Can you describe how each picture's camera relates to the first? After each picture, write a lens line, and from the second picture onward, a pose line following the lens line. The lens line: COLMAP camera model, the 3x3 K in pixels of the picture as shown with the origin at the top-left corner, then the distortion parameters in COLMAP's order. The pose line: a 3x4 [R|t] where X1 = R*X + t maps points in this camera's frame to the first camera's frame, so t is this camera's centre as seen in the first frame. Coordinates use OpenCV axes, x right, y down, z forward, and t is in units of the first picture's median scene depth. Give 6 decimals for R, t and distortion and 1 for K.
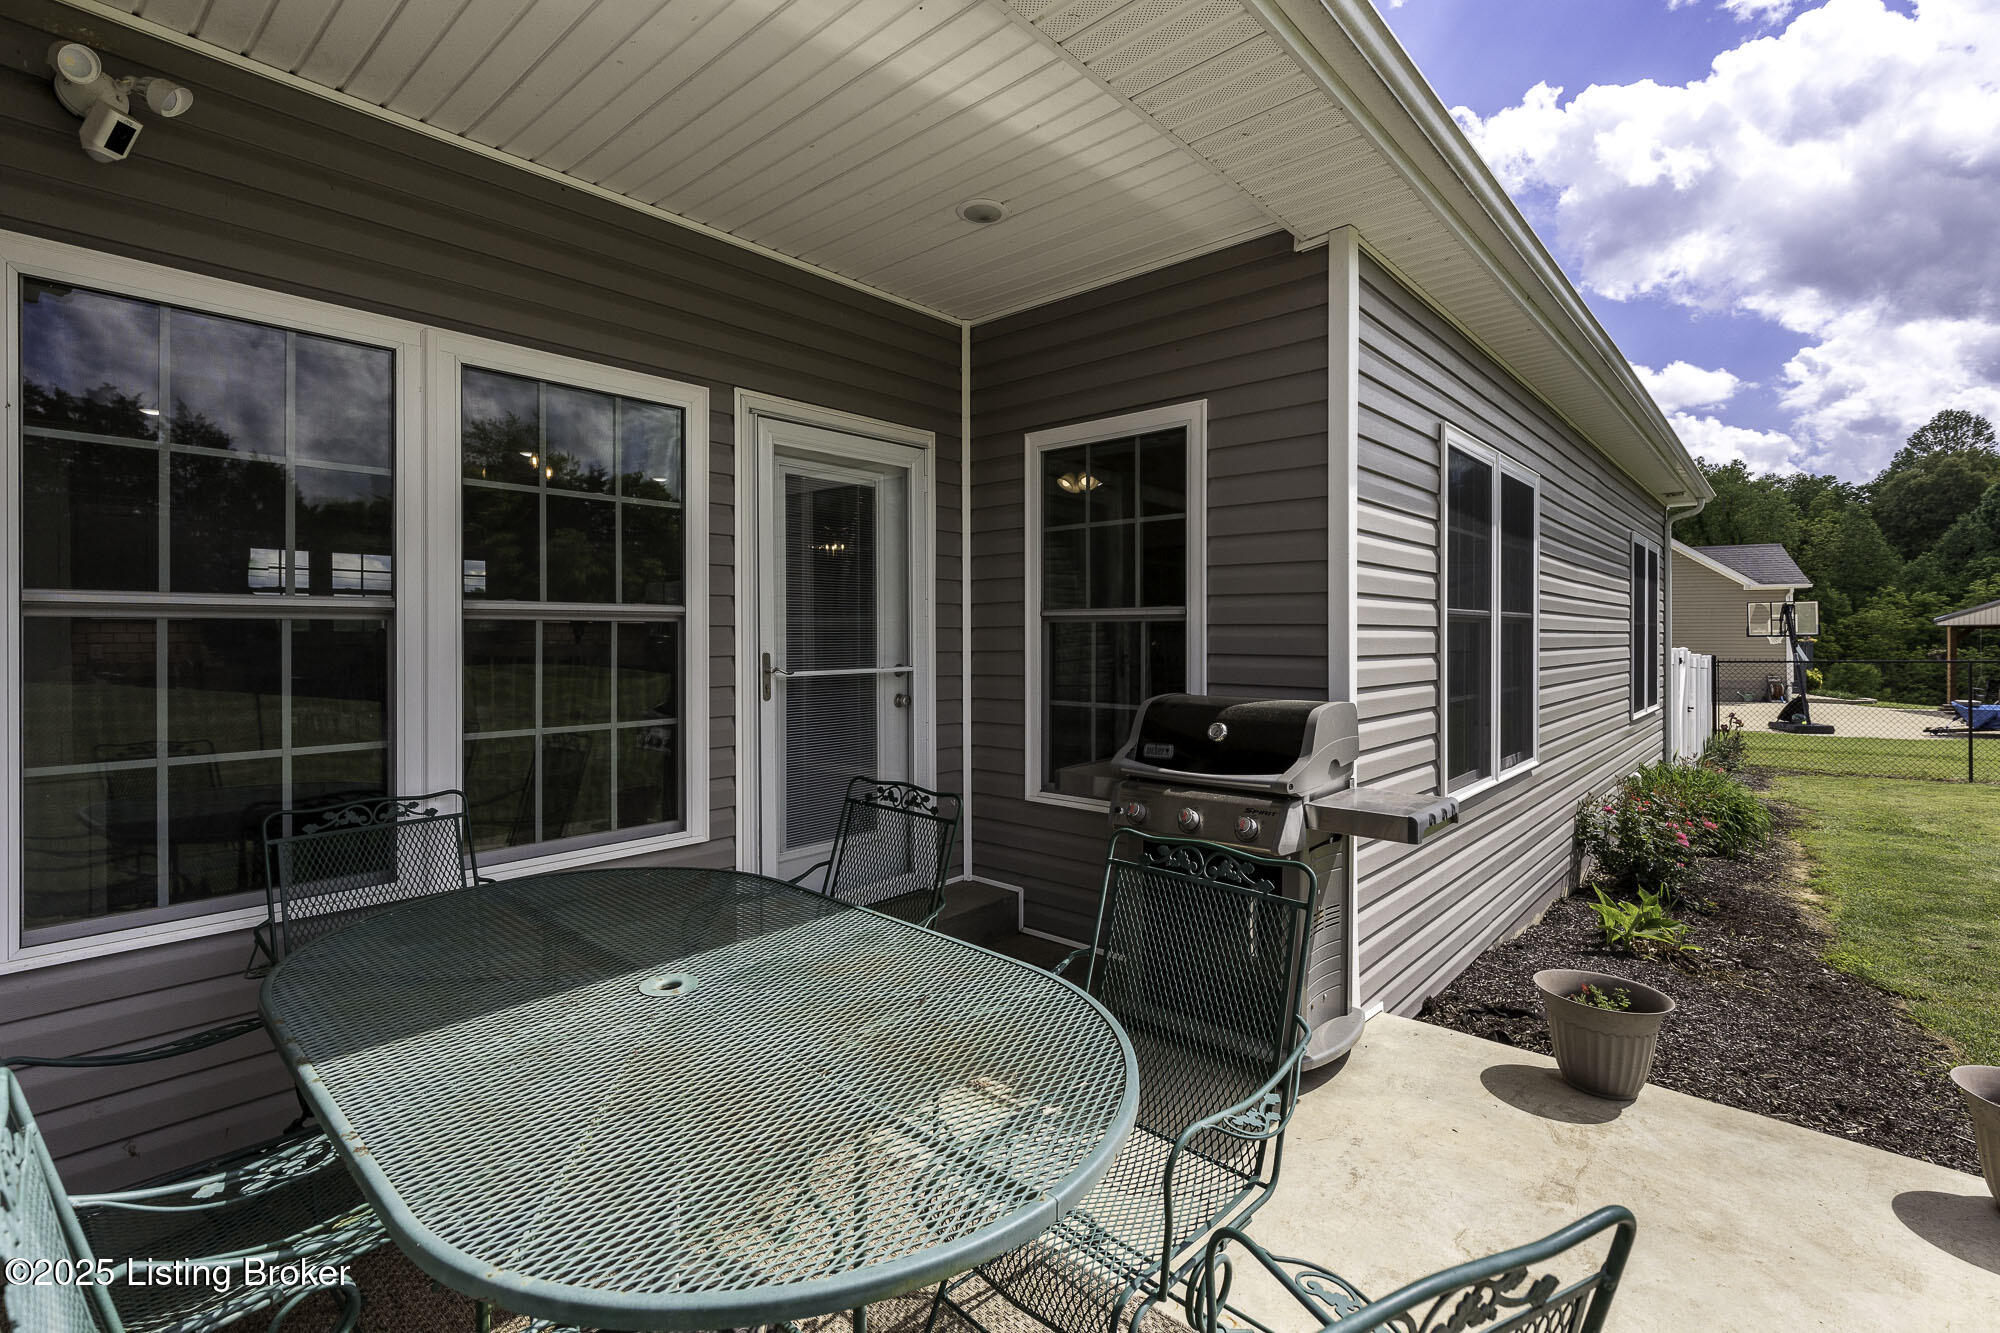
lens RADIAL K [[902.4, 0, 995.0], [0, 902.4, 640.2], [0, 0, 1]] dist [0.002689, 0.000185]
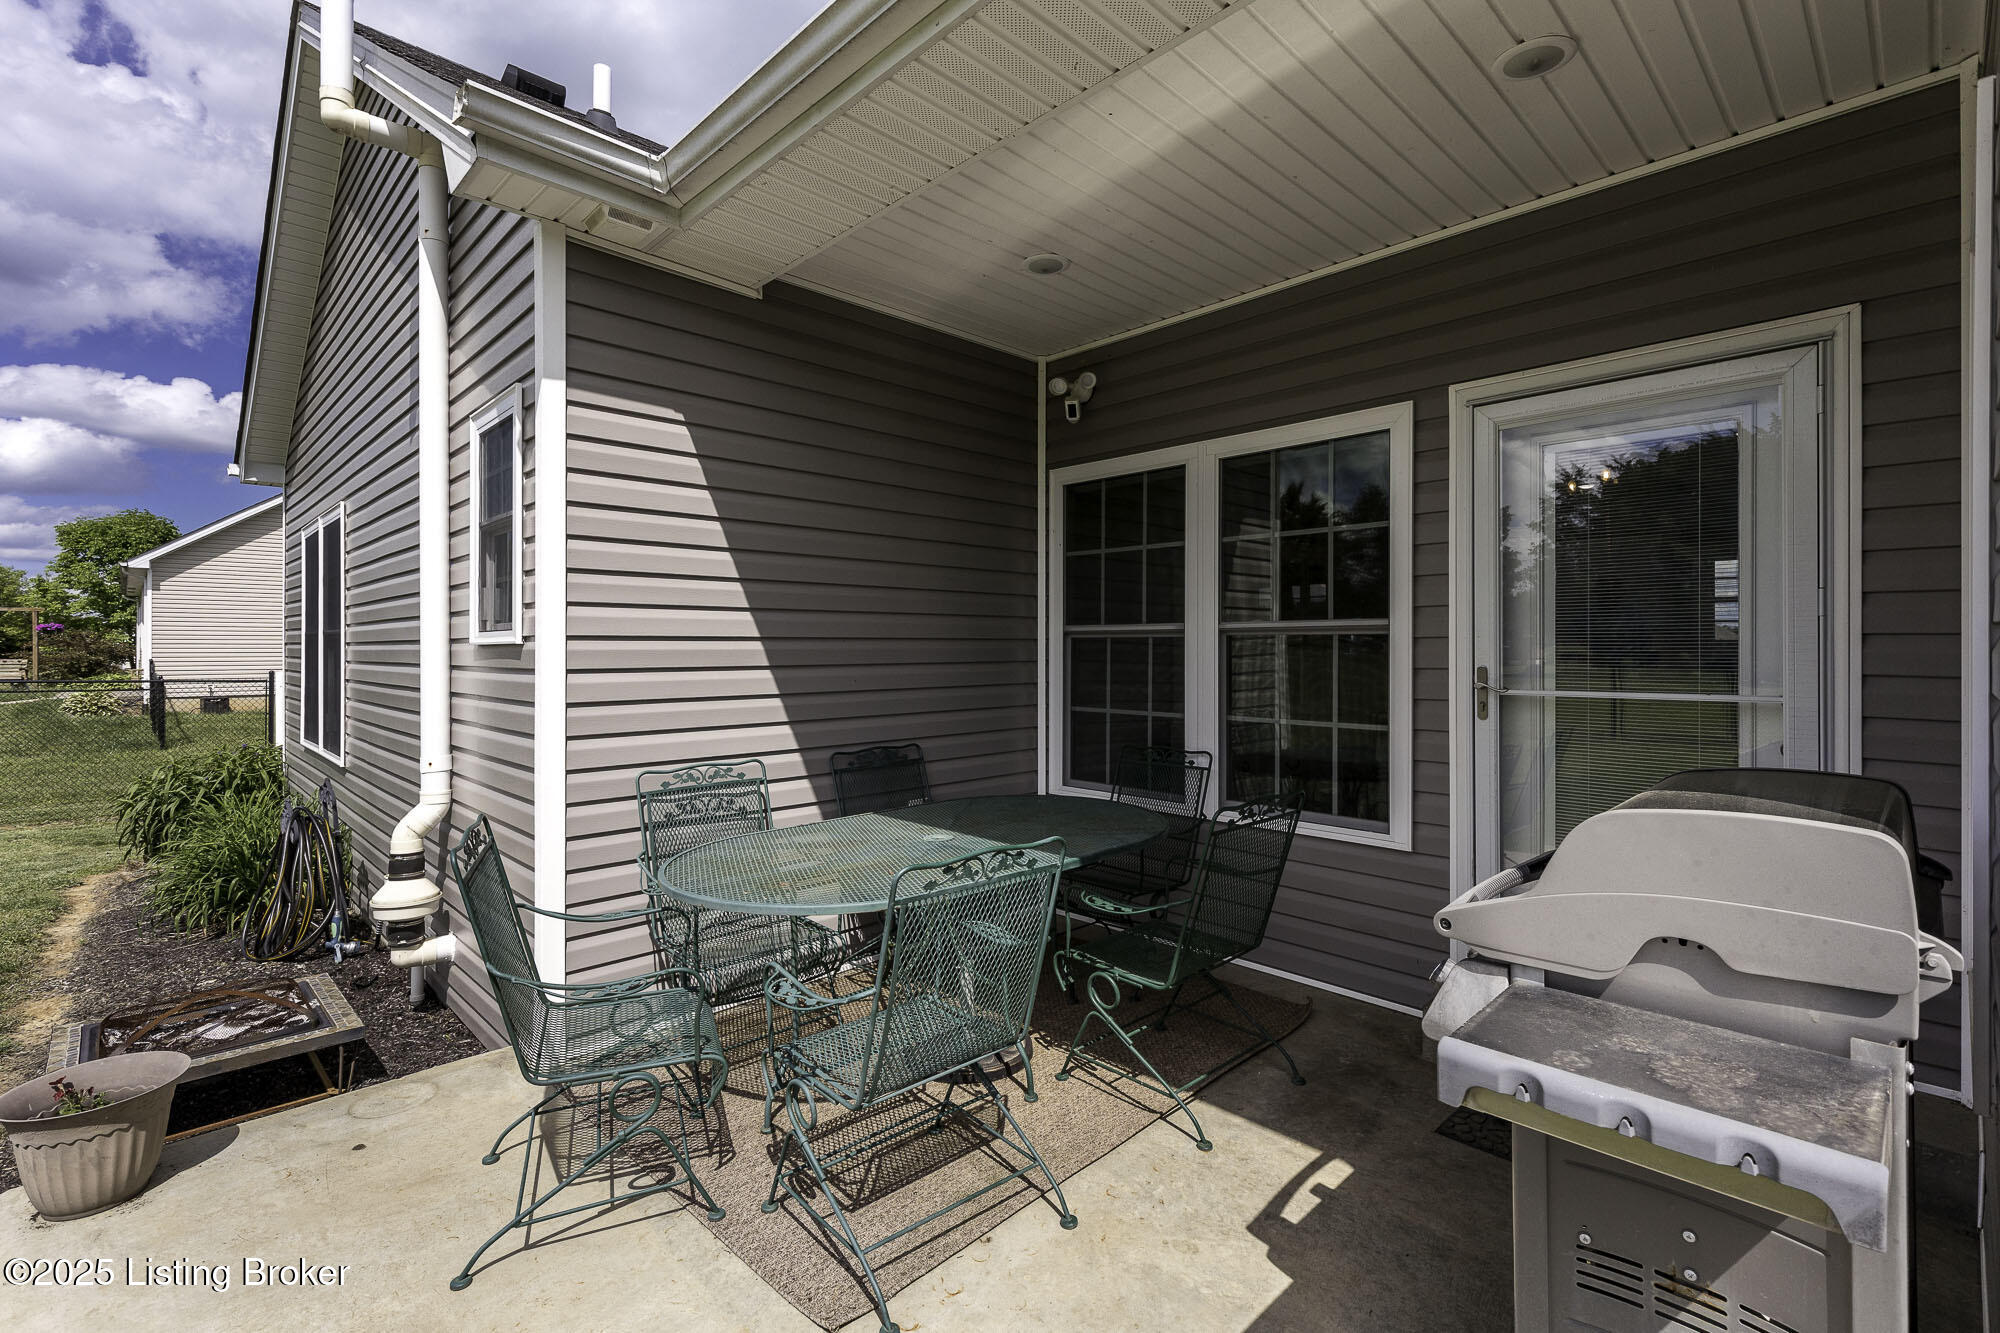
lens RADIAL K [[902.4, 0, 995.0], [0, 902.4, 640.2], [0, 0, 1]] dist [0.002689, 0.000185]
pose [[-0.079835, -0.001943, -0.996806, 0.735301], [-0.006667, 0.999977, -0.001416, -0.009011], [0.996786, 0.006533, -0.079846, 0.634886]]
